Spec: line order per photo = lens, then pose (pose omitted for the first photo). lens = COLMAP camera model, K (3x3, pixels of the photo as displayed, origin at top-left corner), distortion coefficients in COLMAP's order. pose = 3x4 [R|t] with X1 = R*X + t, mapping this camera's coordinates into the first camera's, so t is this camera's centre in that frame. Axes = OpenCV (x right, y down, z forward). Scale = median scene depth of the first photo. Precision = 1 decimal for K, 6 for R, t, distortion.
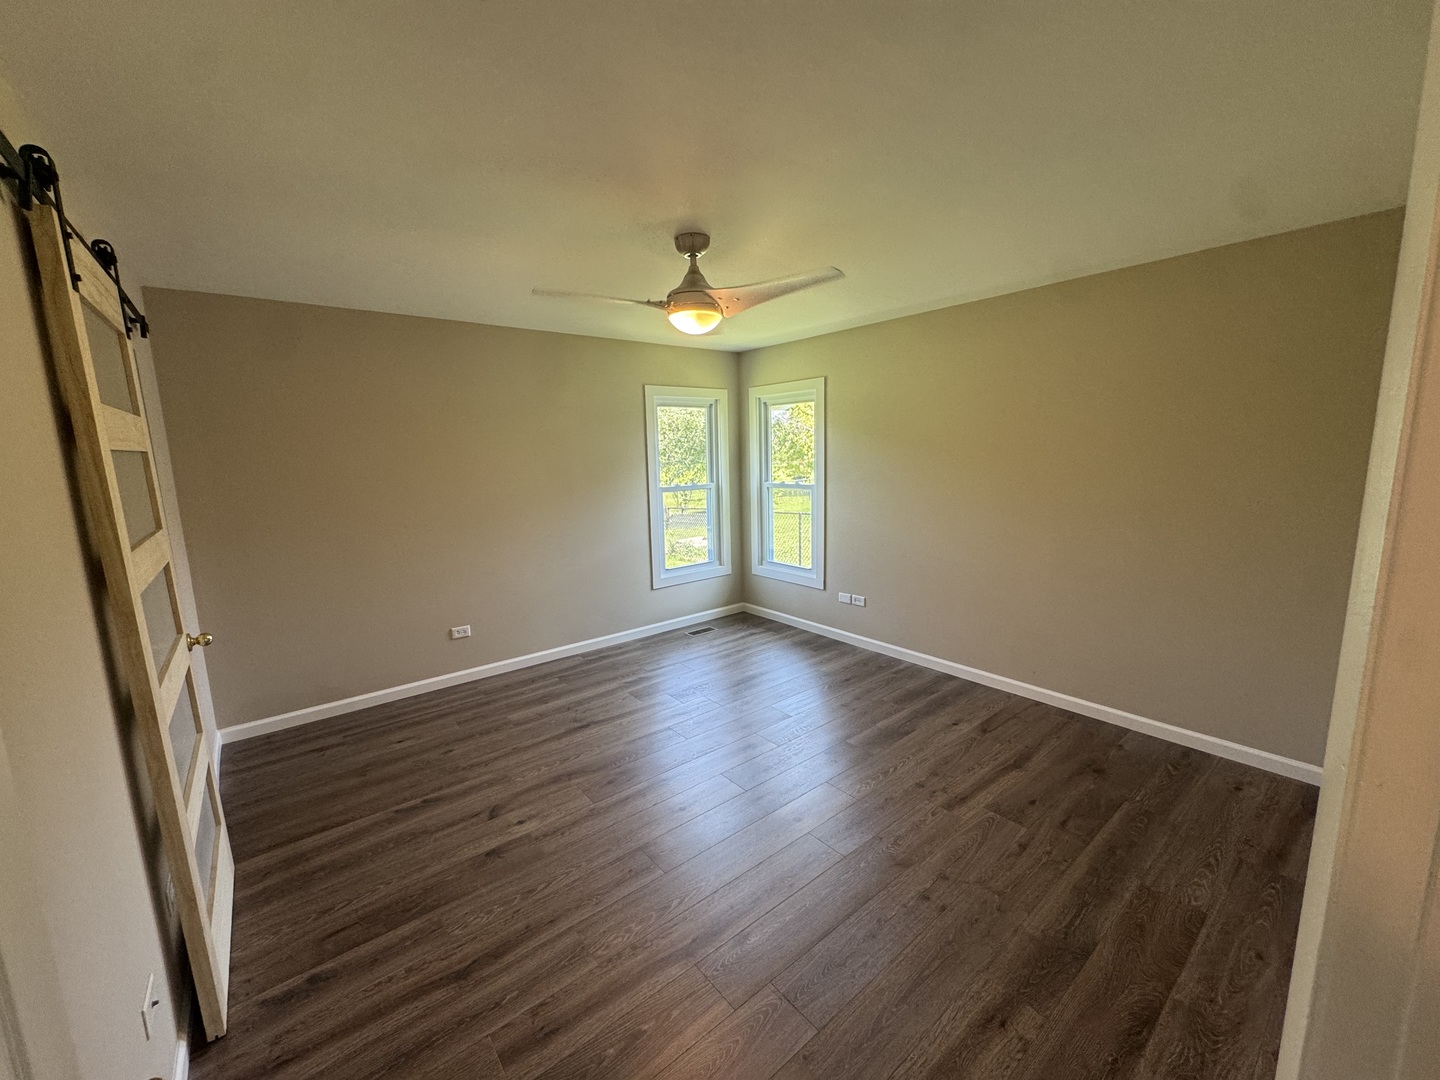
lens RADIAL K [[571.1, 0, 718.3], [0, 571.1, 536.7], [0, 0, 1]] dist [-0.006372, 0.001330]
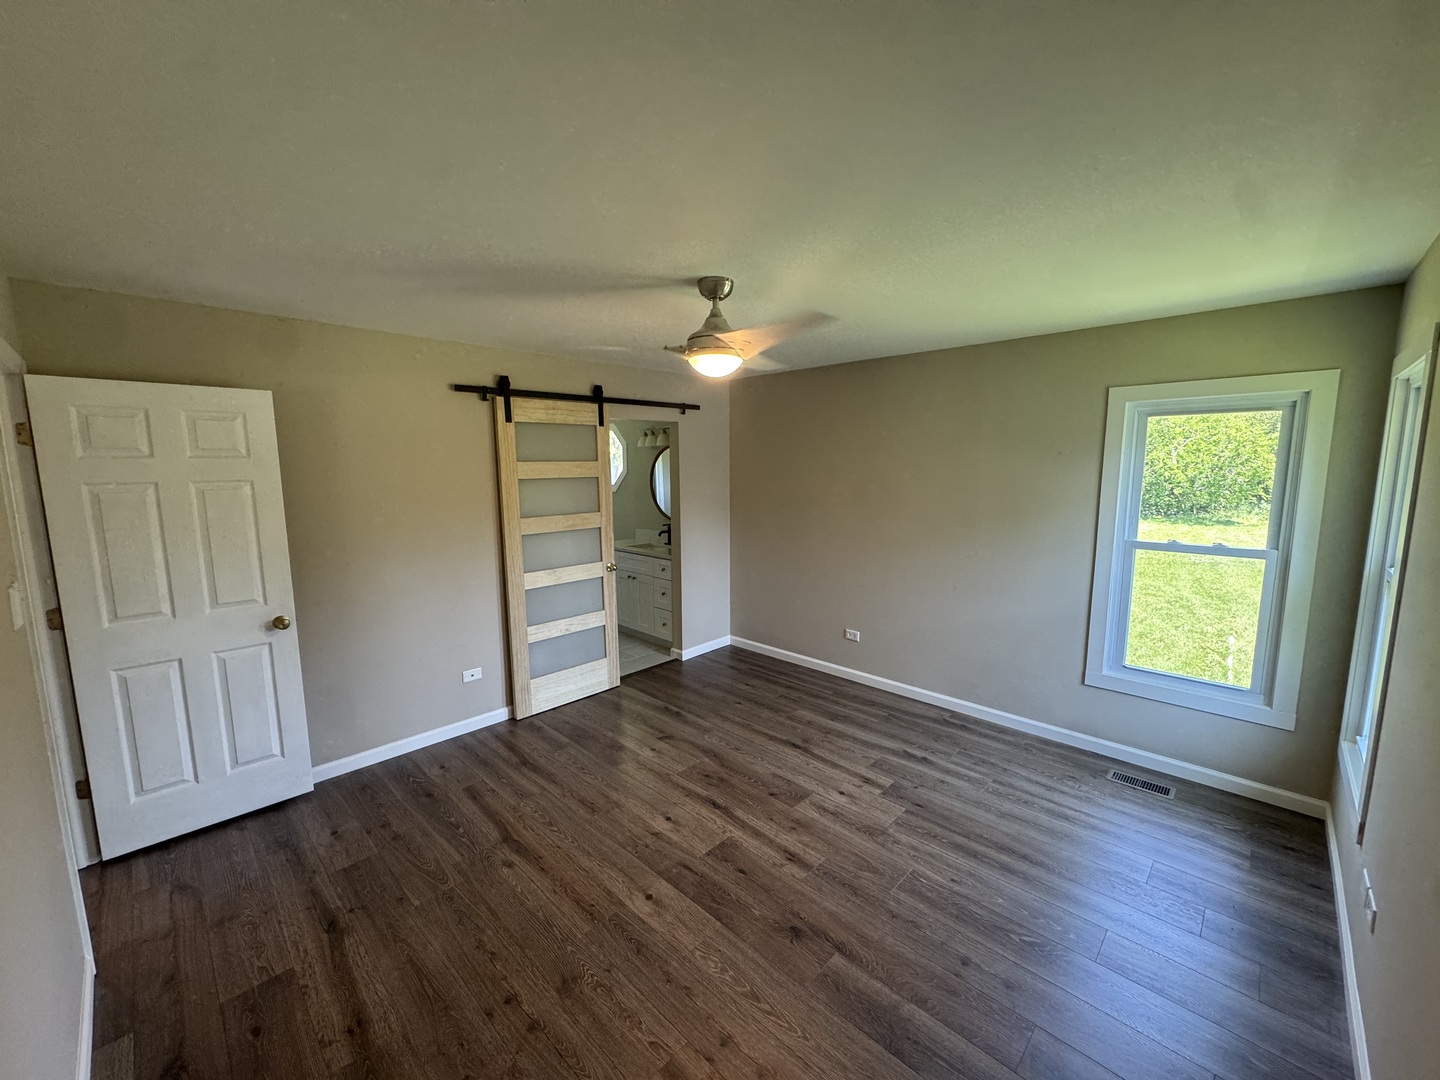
lens RADIAL K [[571.1, 0, 715.7], [0, 571.1, 540.7], [0, 0, 1]] dist [-0.006372, 0.001330]
pose [[0.122595, 0.156076, -0.980108, 0.641598], [-0.150768, 0.979024, 0.137044, -0.139669], [0.980938, 0.130968, 0.143555, 0.597438]]
